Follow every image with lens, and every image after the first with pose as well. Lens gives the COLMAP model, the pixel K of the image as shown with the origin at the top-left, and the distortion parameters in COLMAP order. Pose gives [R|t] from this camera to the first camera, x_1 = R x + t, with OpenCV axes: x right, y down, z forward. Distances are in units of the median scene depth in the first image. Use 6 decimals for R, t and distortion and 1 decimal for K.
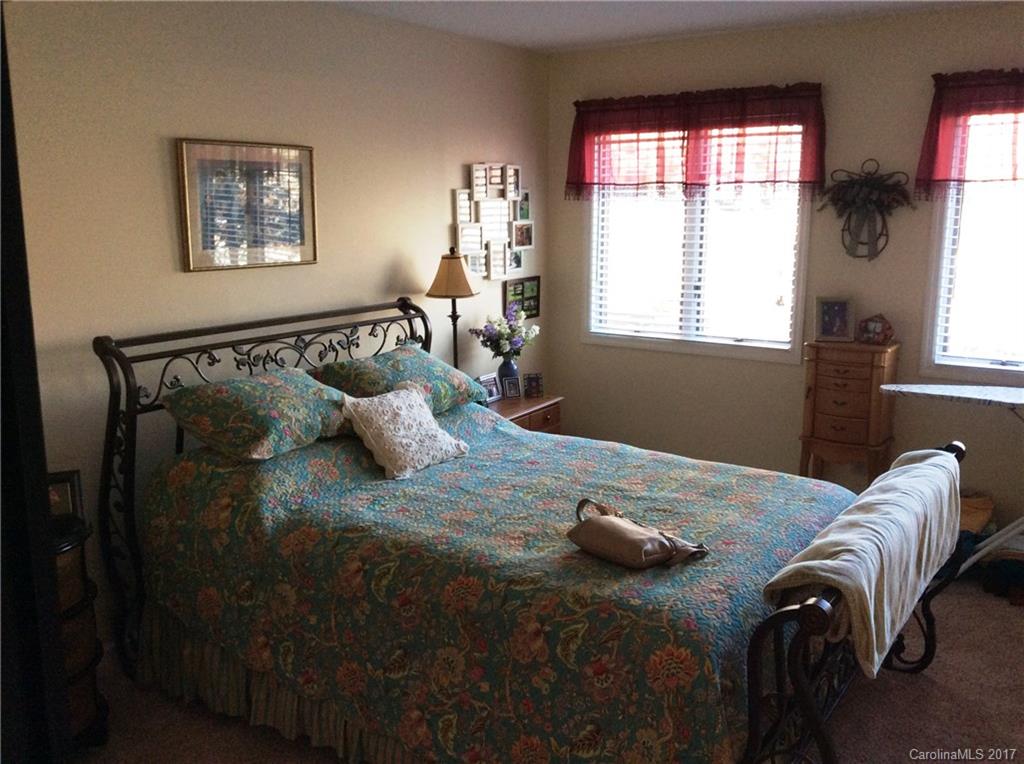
lens RADIAL K [[930.1, 0, 512.0], [0, 930.1, 382.0], [0, 0, 1]] dist [0.007773, -0.004288]
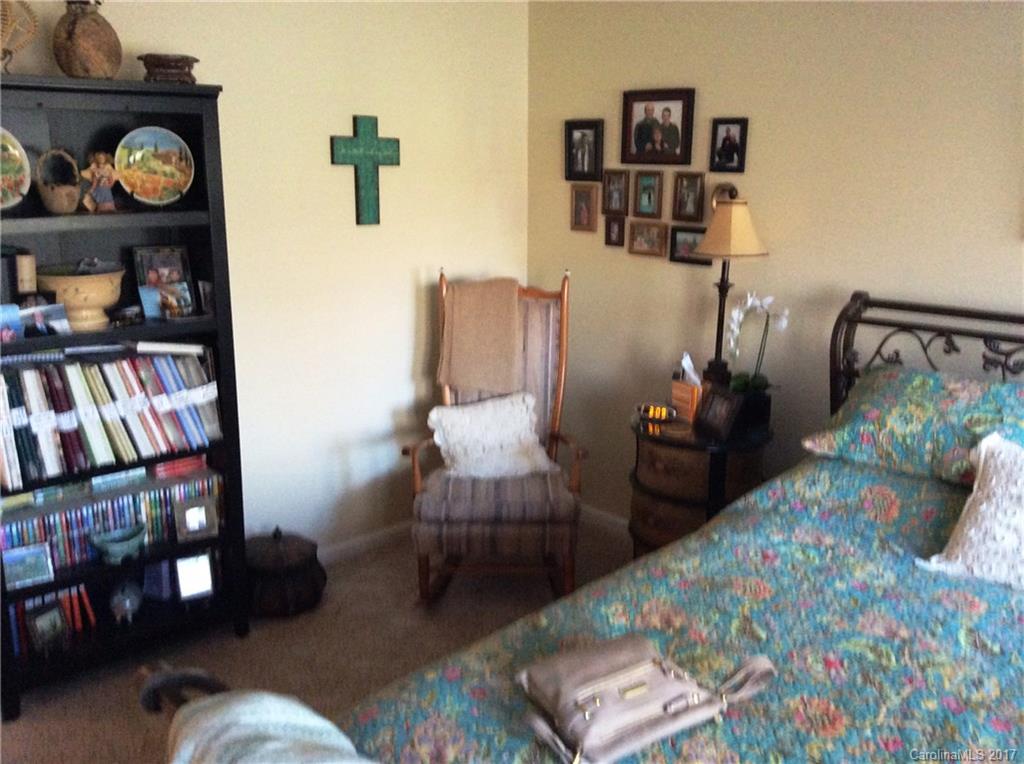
lens RADIAL K [[930.1, 0, 512.0], [0, 930.1, 382.0], [0, 0, 1]] dist [0.007773, -0.004288]
pose [[-0.249686, 0.192038, -0.949093, 0.538903], [-0.203141, 0.947939, 0.245246, -0.116708], [0.946779, 0.254034, -0.197677, 0.826240]]
